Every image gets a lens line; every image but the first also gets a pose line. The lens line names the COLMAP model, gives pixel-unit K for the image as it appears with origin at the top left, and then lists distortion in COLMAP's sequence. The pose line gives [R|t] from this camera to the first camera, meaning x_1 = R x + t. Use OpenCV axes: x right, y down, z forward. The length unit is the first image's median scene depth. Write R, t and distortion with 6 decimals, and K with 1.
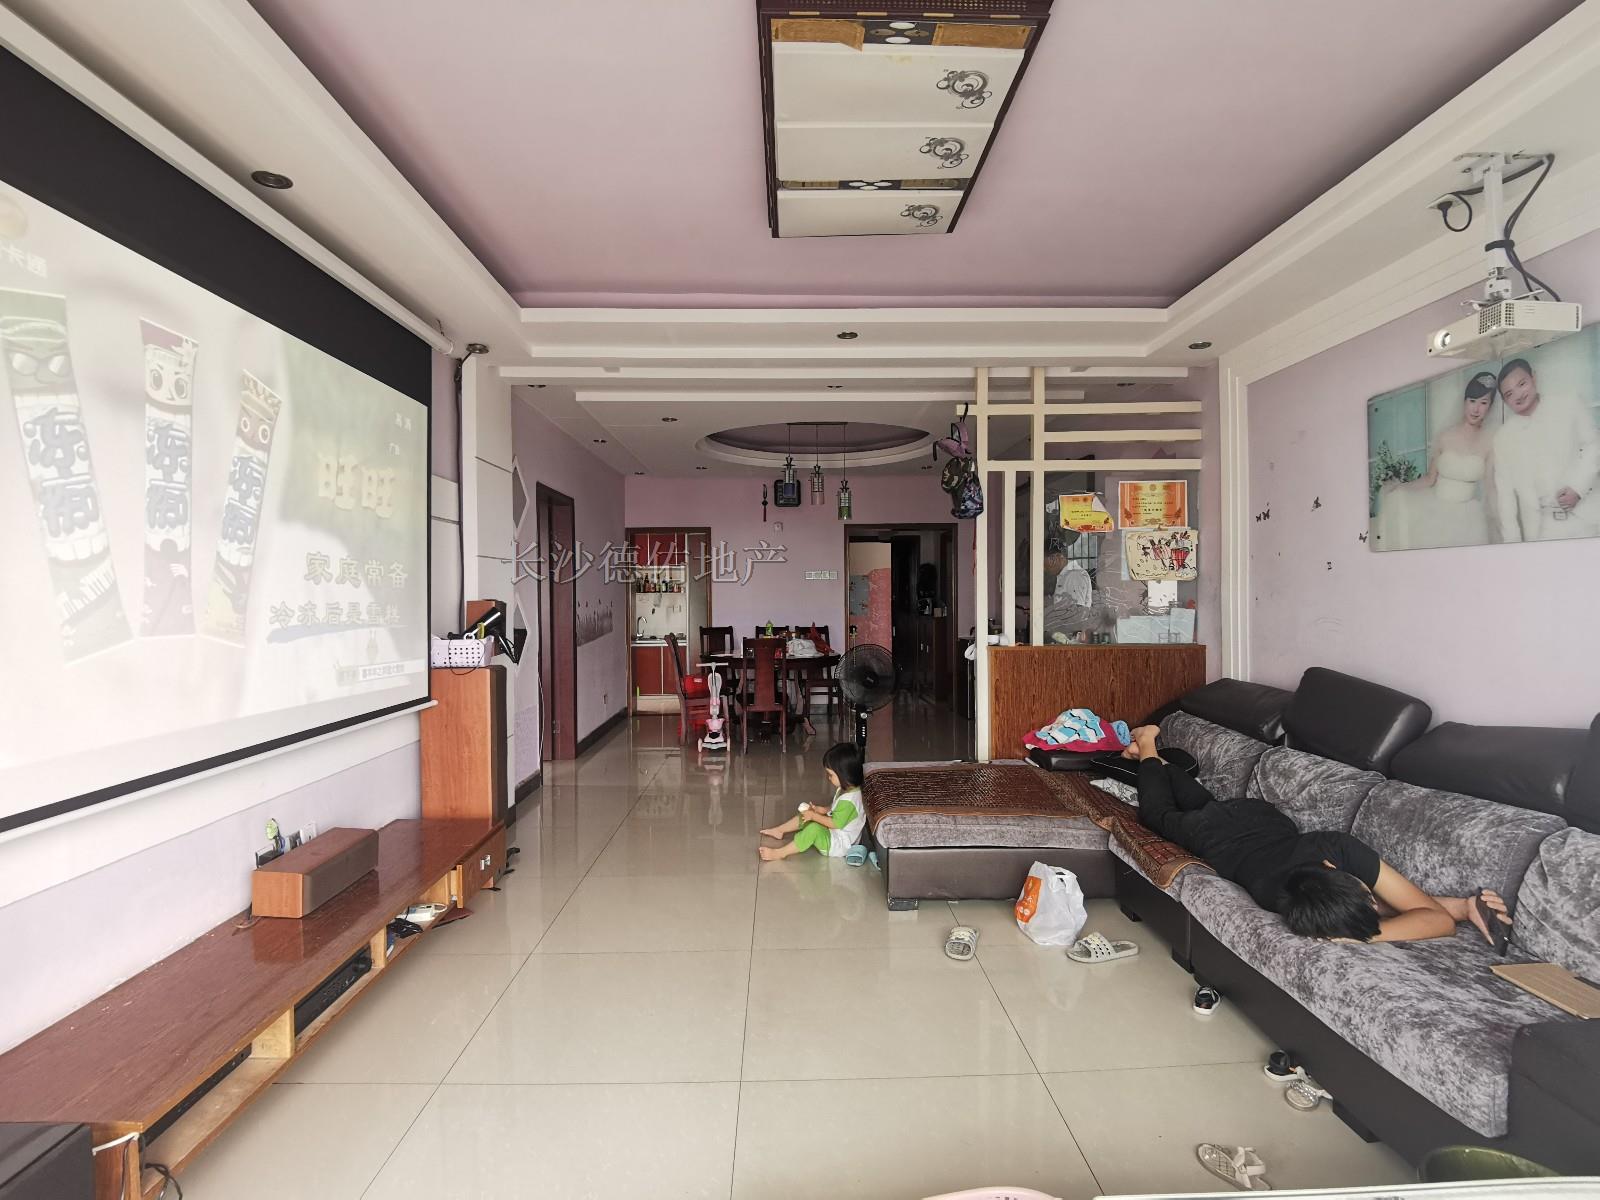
lens RADIAL K [[812.4, 0, 800.0], [0, 812.4, 600.0], [0, 0, 1]] dist [-0.000137, -0.000035]
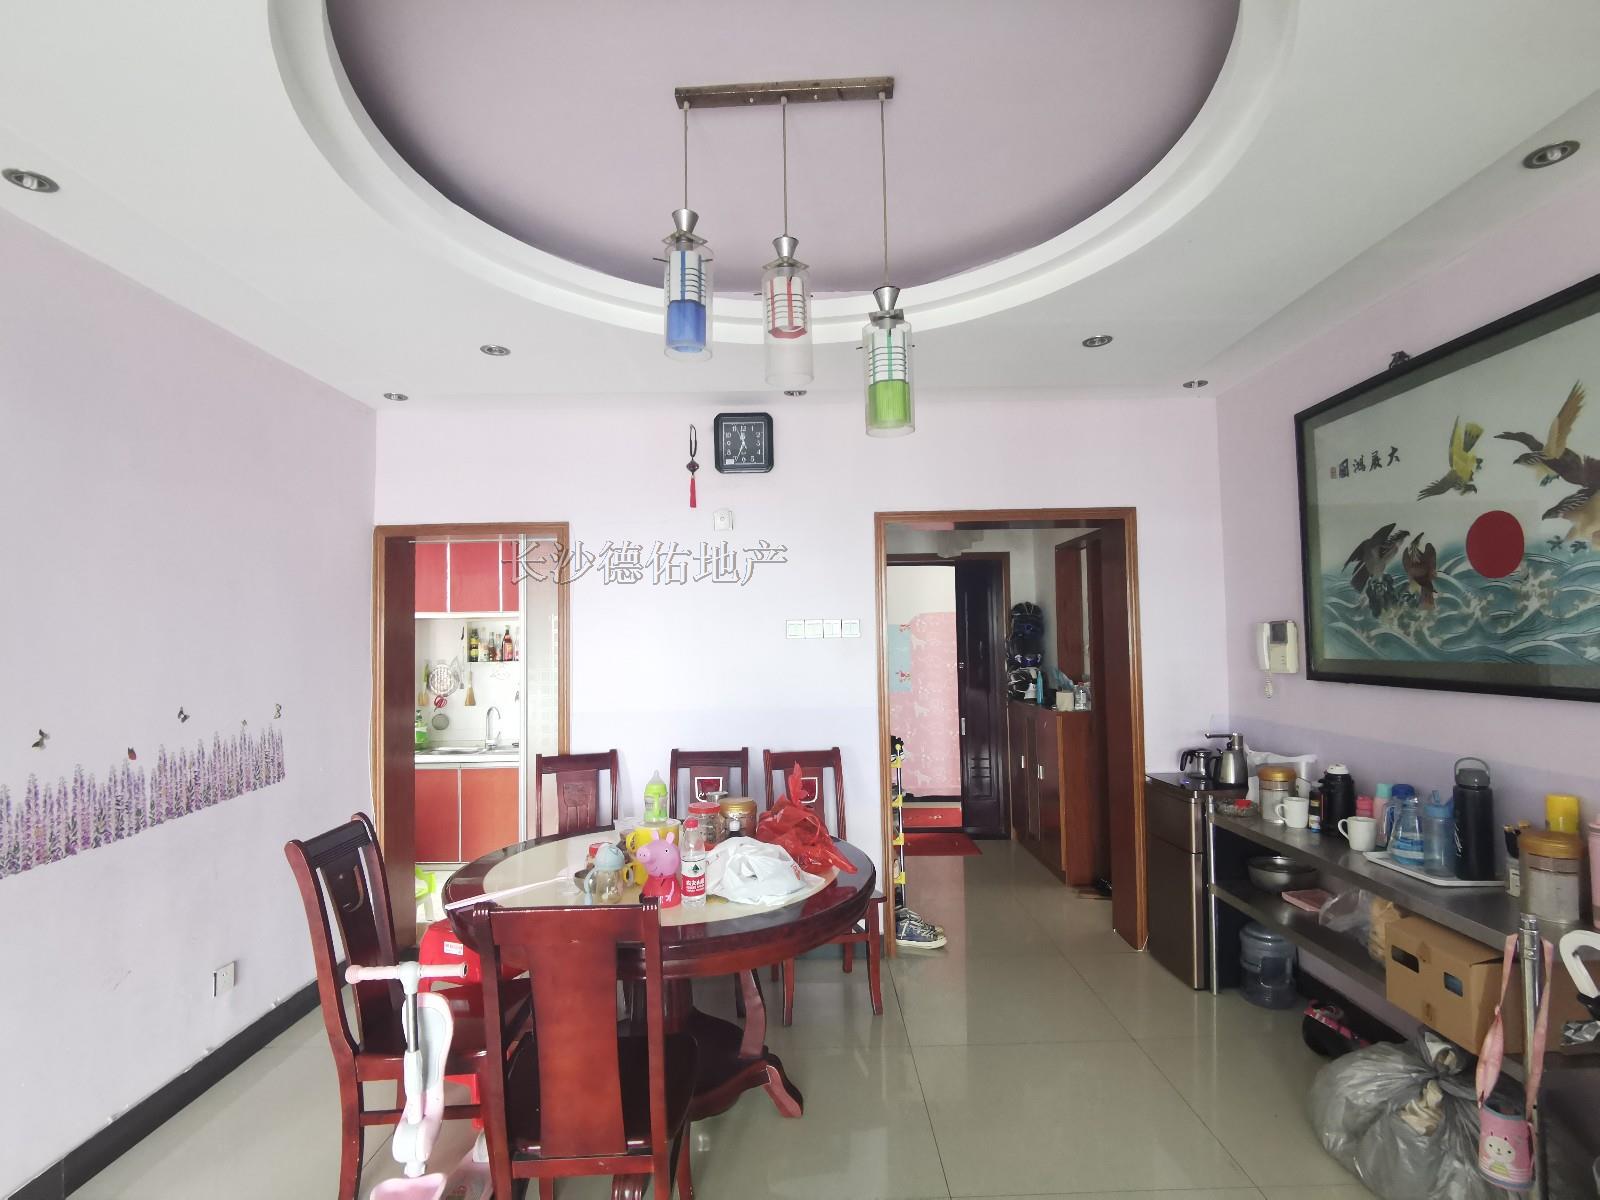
lens RADIAL K [[812.4, 0, 800.0], [0, 812.4, 600.0], [0, 0, 1]] dist [-0.000137, -0.000035]
pose [[0.999519, -0.010392, -0.029213, 0.026444], [0.008719, 0.998347, -0.056809, -0.021921], [0.029755, 0.056527, 0.997958, 0.568032]]
